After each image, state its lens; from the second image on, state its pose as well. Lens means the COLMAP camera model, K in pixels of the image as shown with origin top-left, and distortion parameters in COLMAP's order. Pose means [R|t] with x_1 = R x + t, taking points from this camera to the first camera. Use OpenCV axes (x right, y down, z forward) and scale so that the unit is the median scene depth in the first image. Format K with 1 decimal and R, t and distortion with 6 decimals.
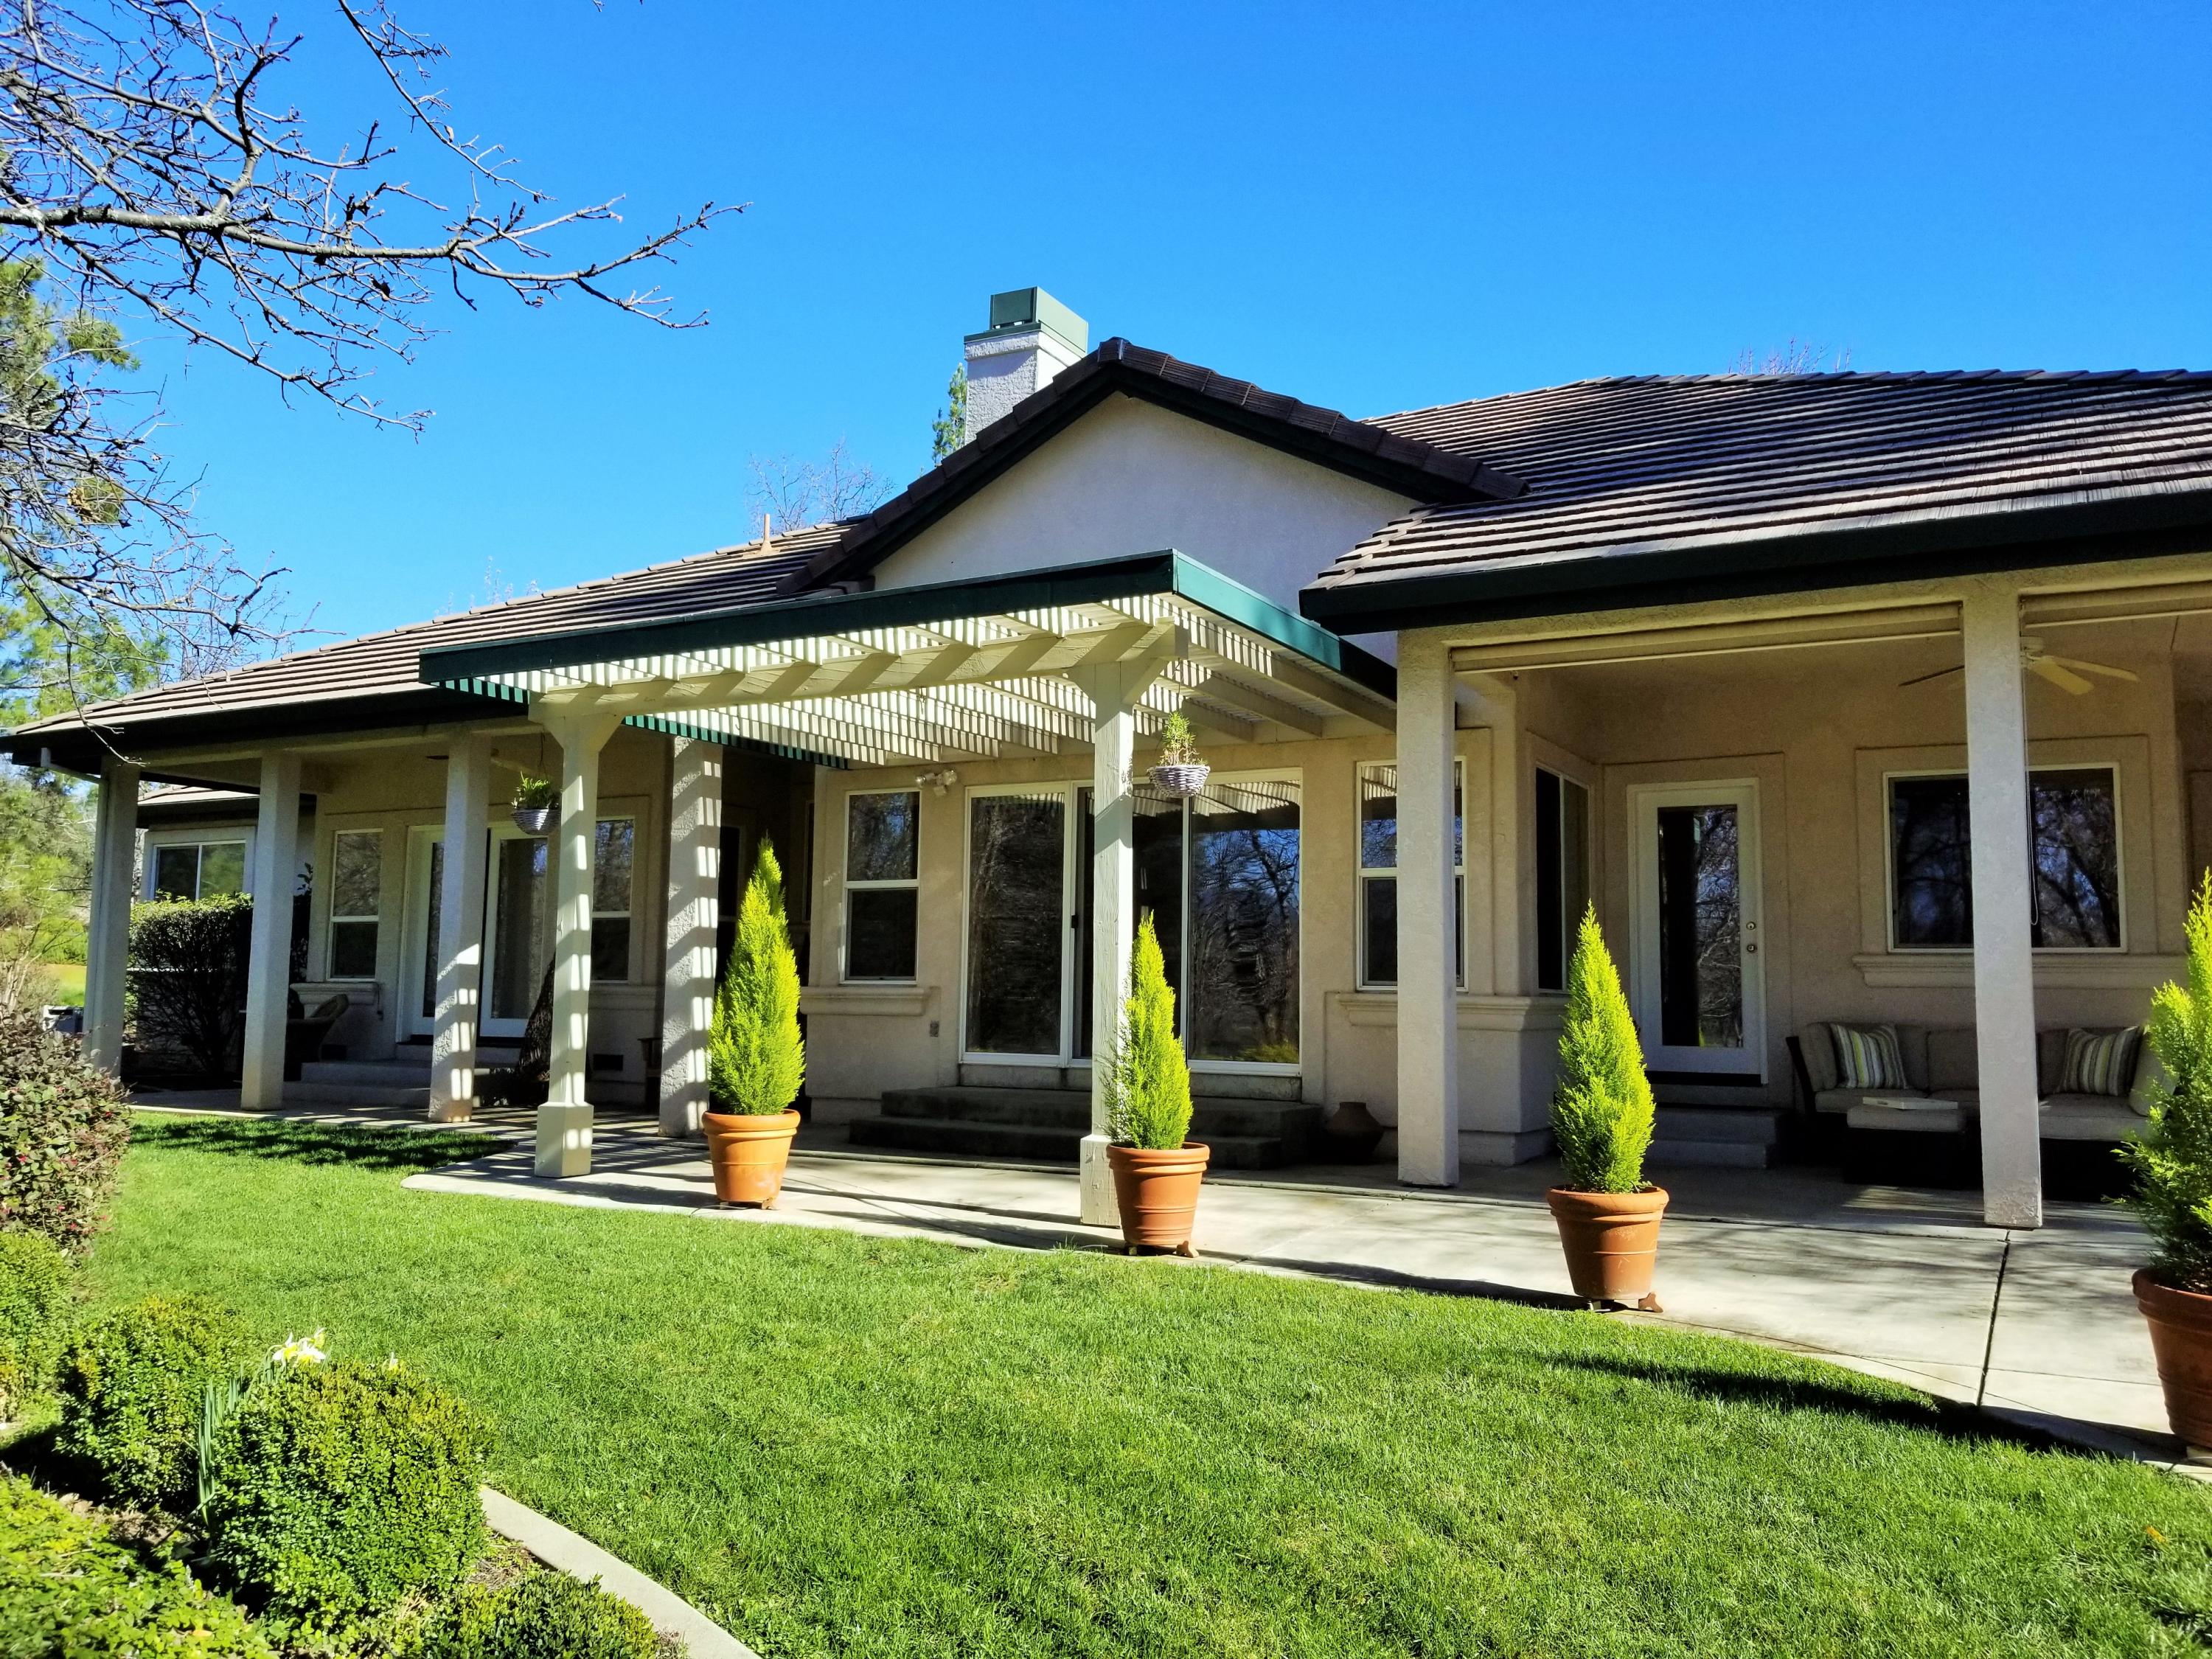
lens RADIAL K [[1694.4, 0, 1108.5], [0, 1694.4, 869.0], [0, 0, 1]] dist [0.084581, -0.130200]
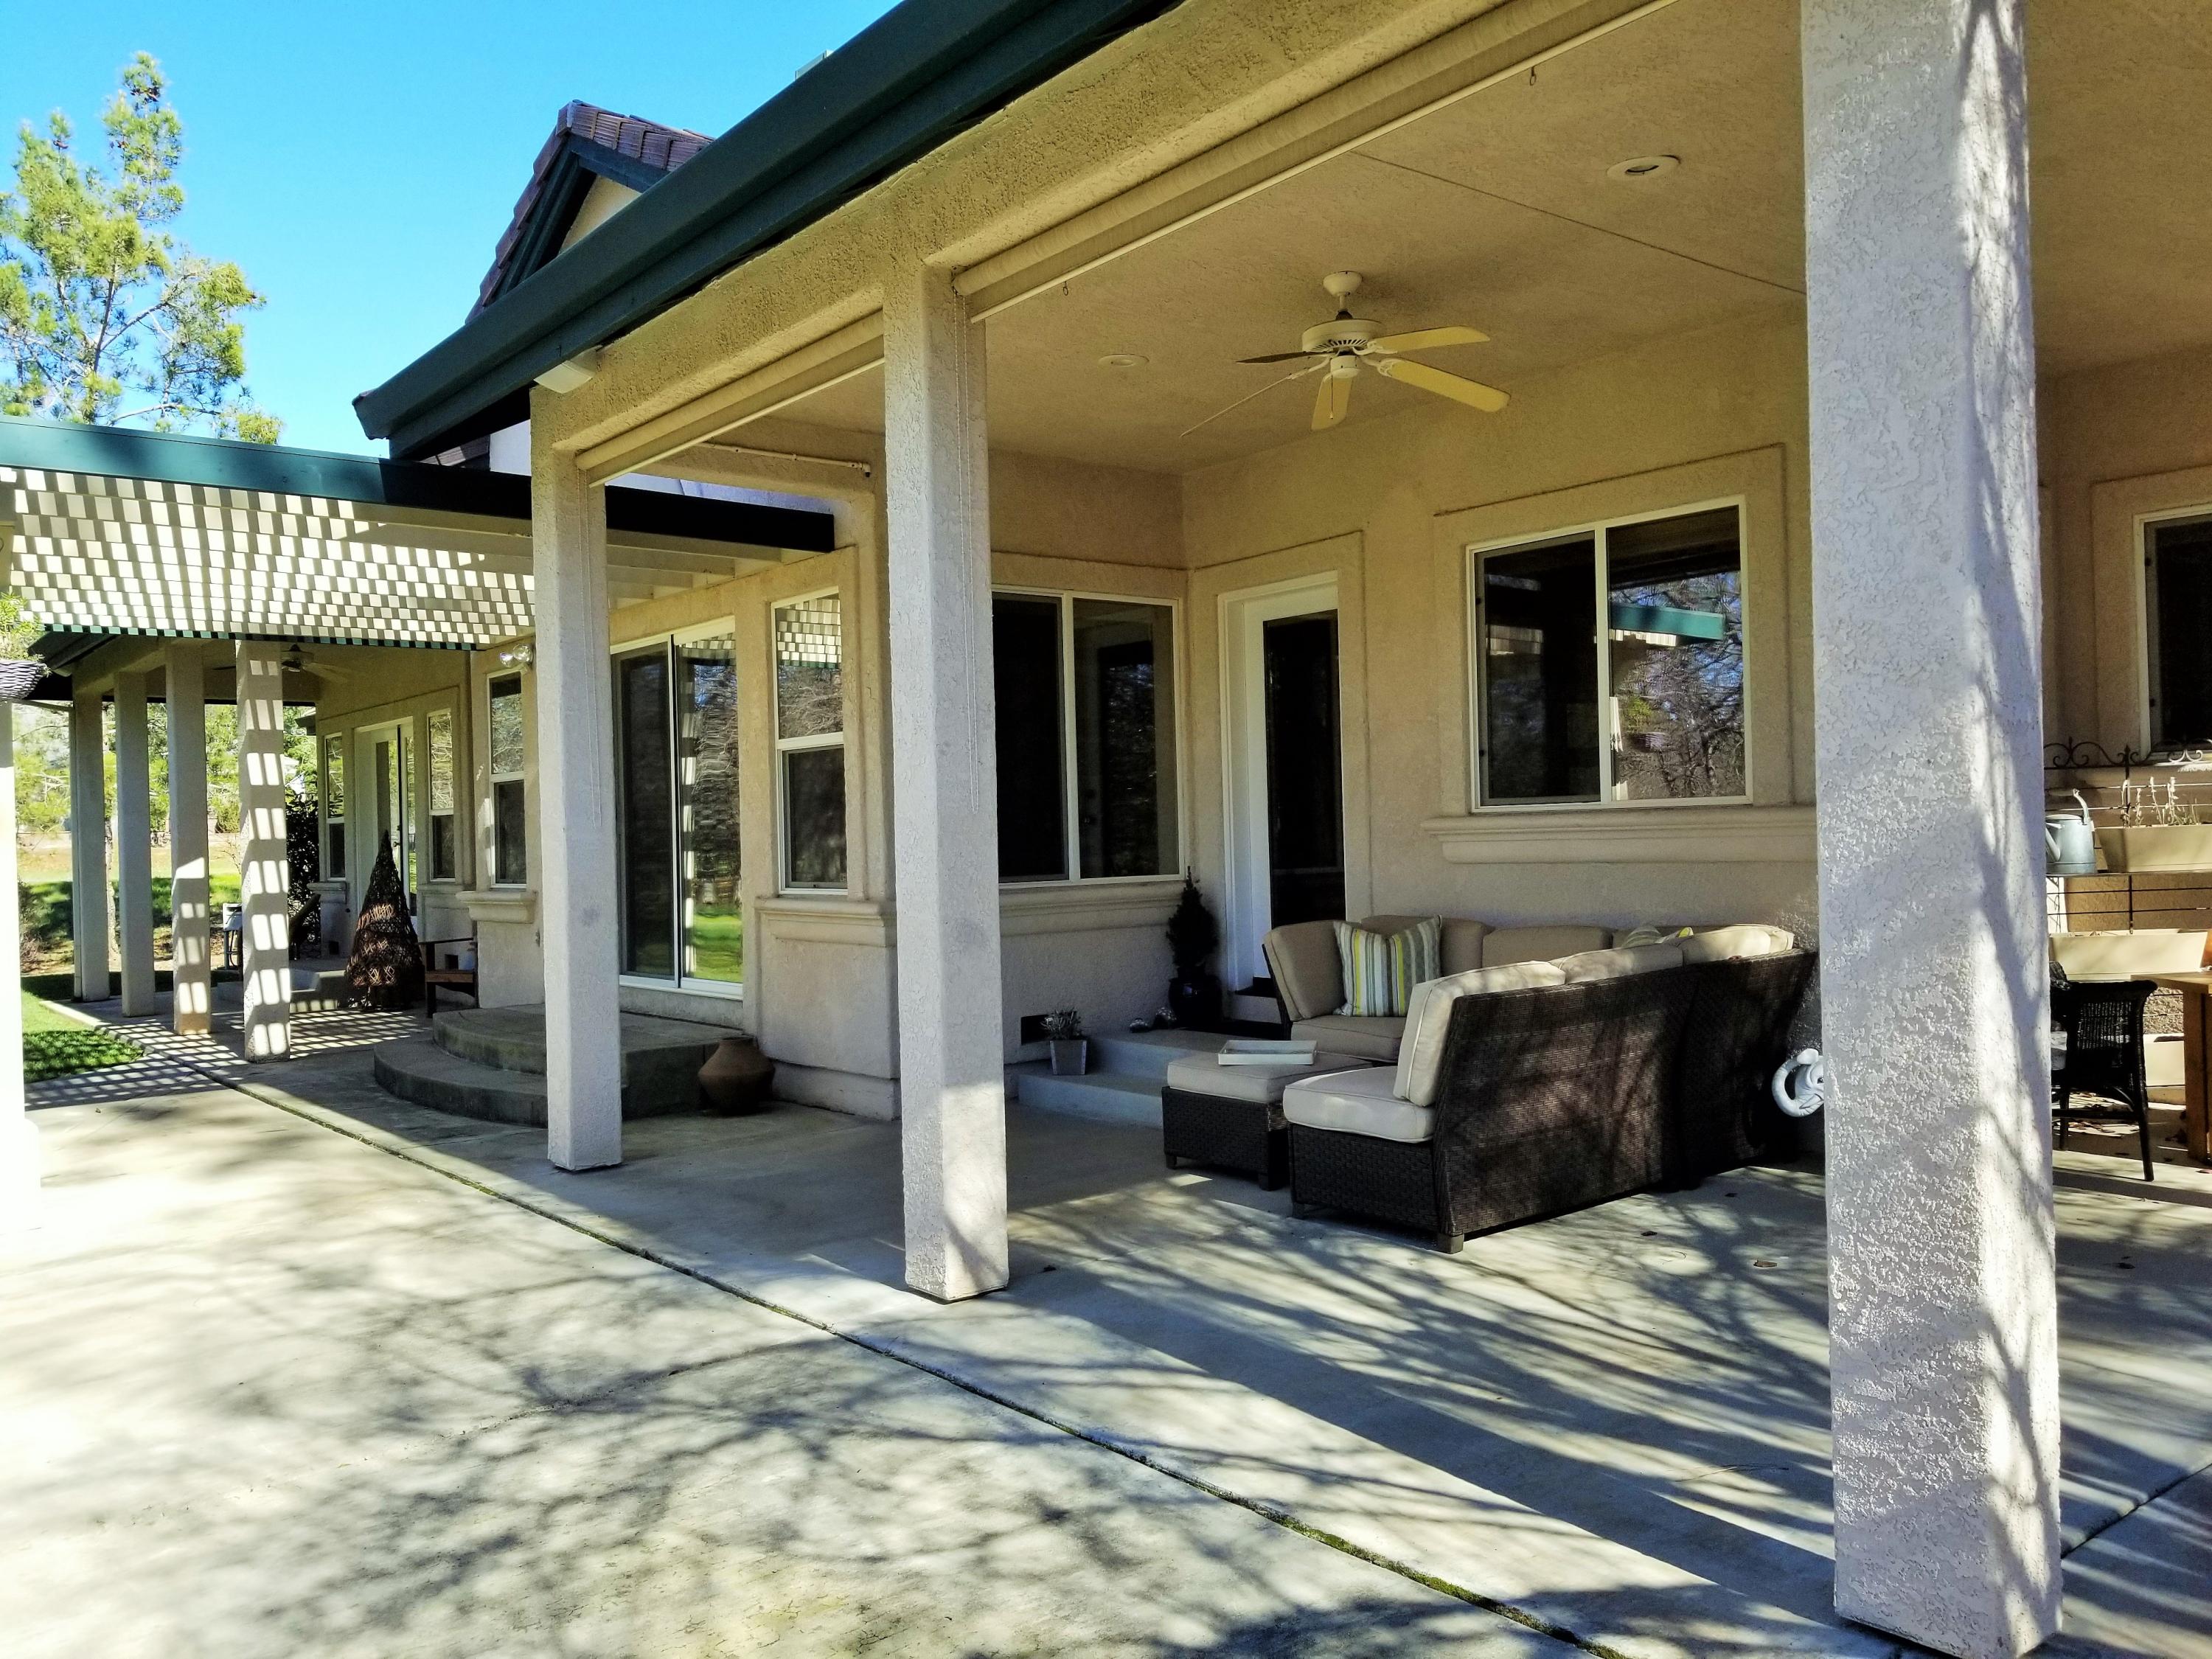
lens RADIAL K [[1674.0, 0, 1106.0], [0, 1674.0, 829.5], [0, 0, 1]] dist [0.049253, -0.110579]
pose [[0.904784, -0.036974, -0.424262, 0.606187], [0.074746, 0.994547, 0.072731, -0.003818], [0.419259, -0.097518, 0.902614, 0.336574]]
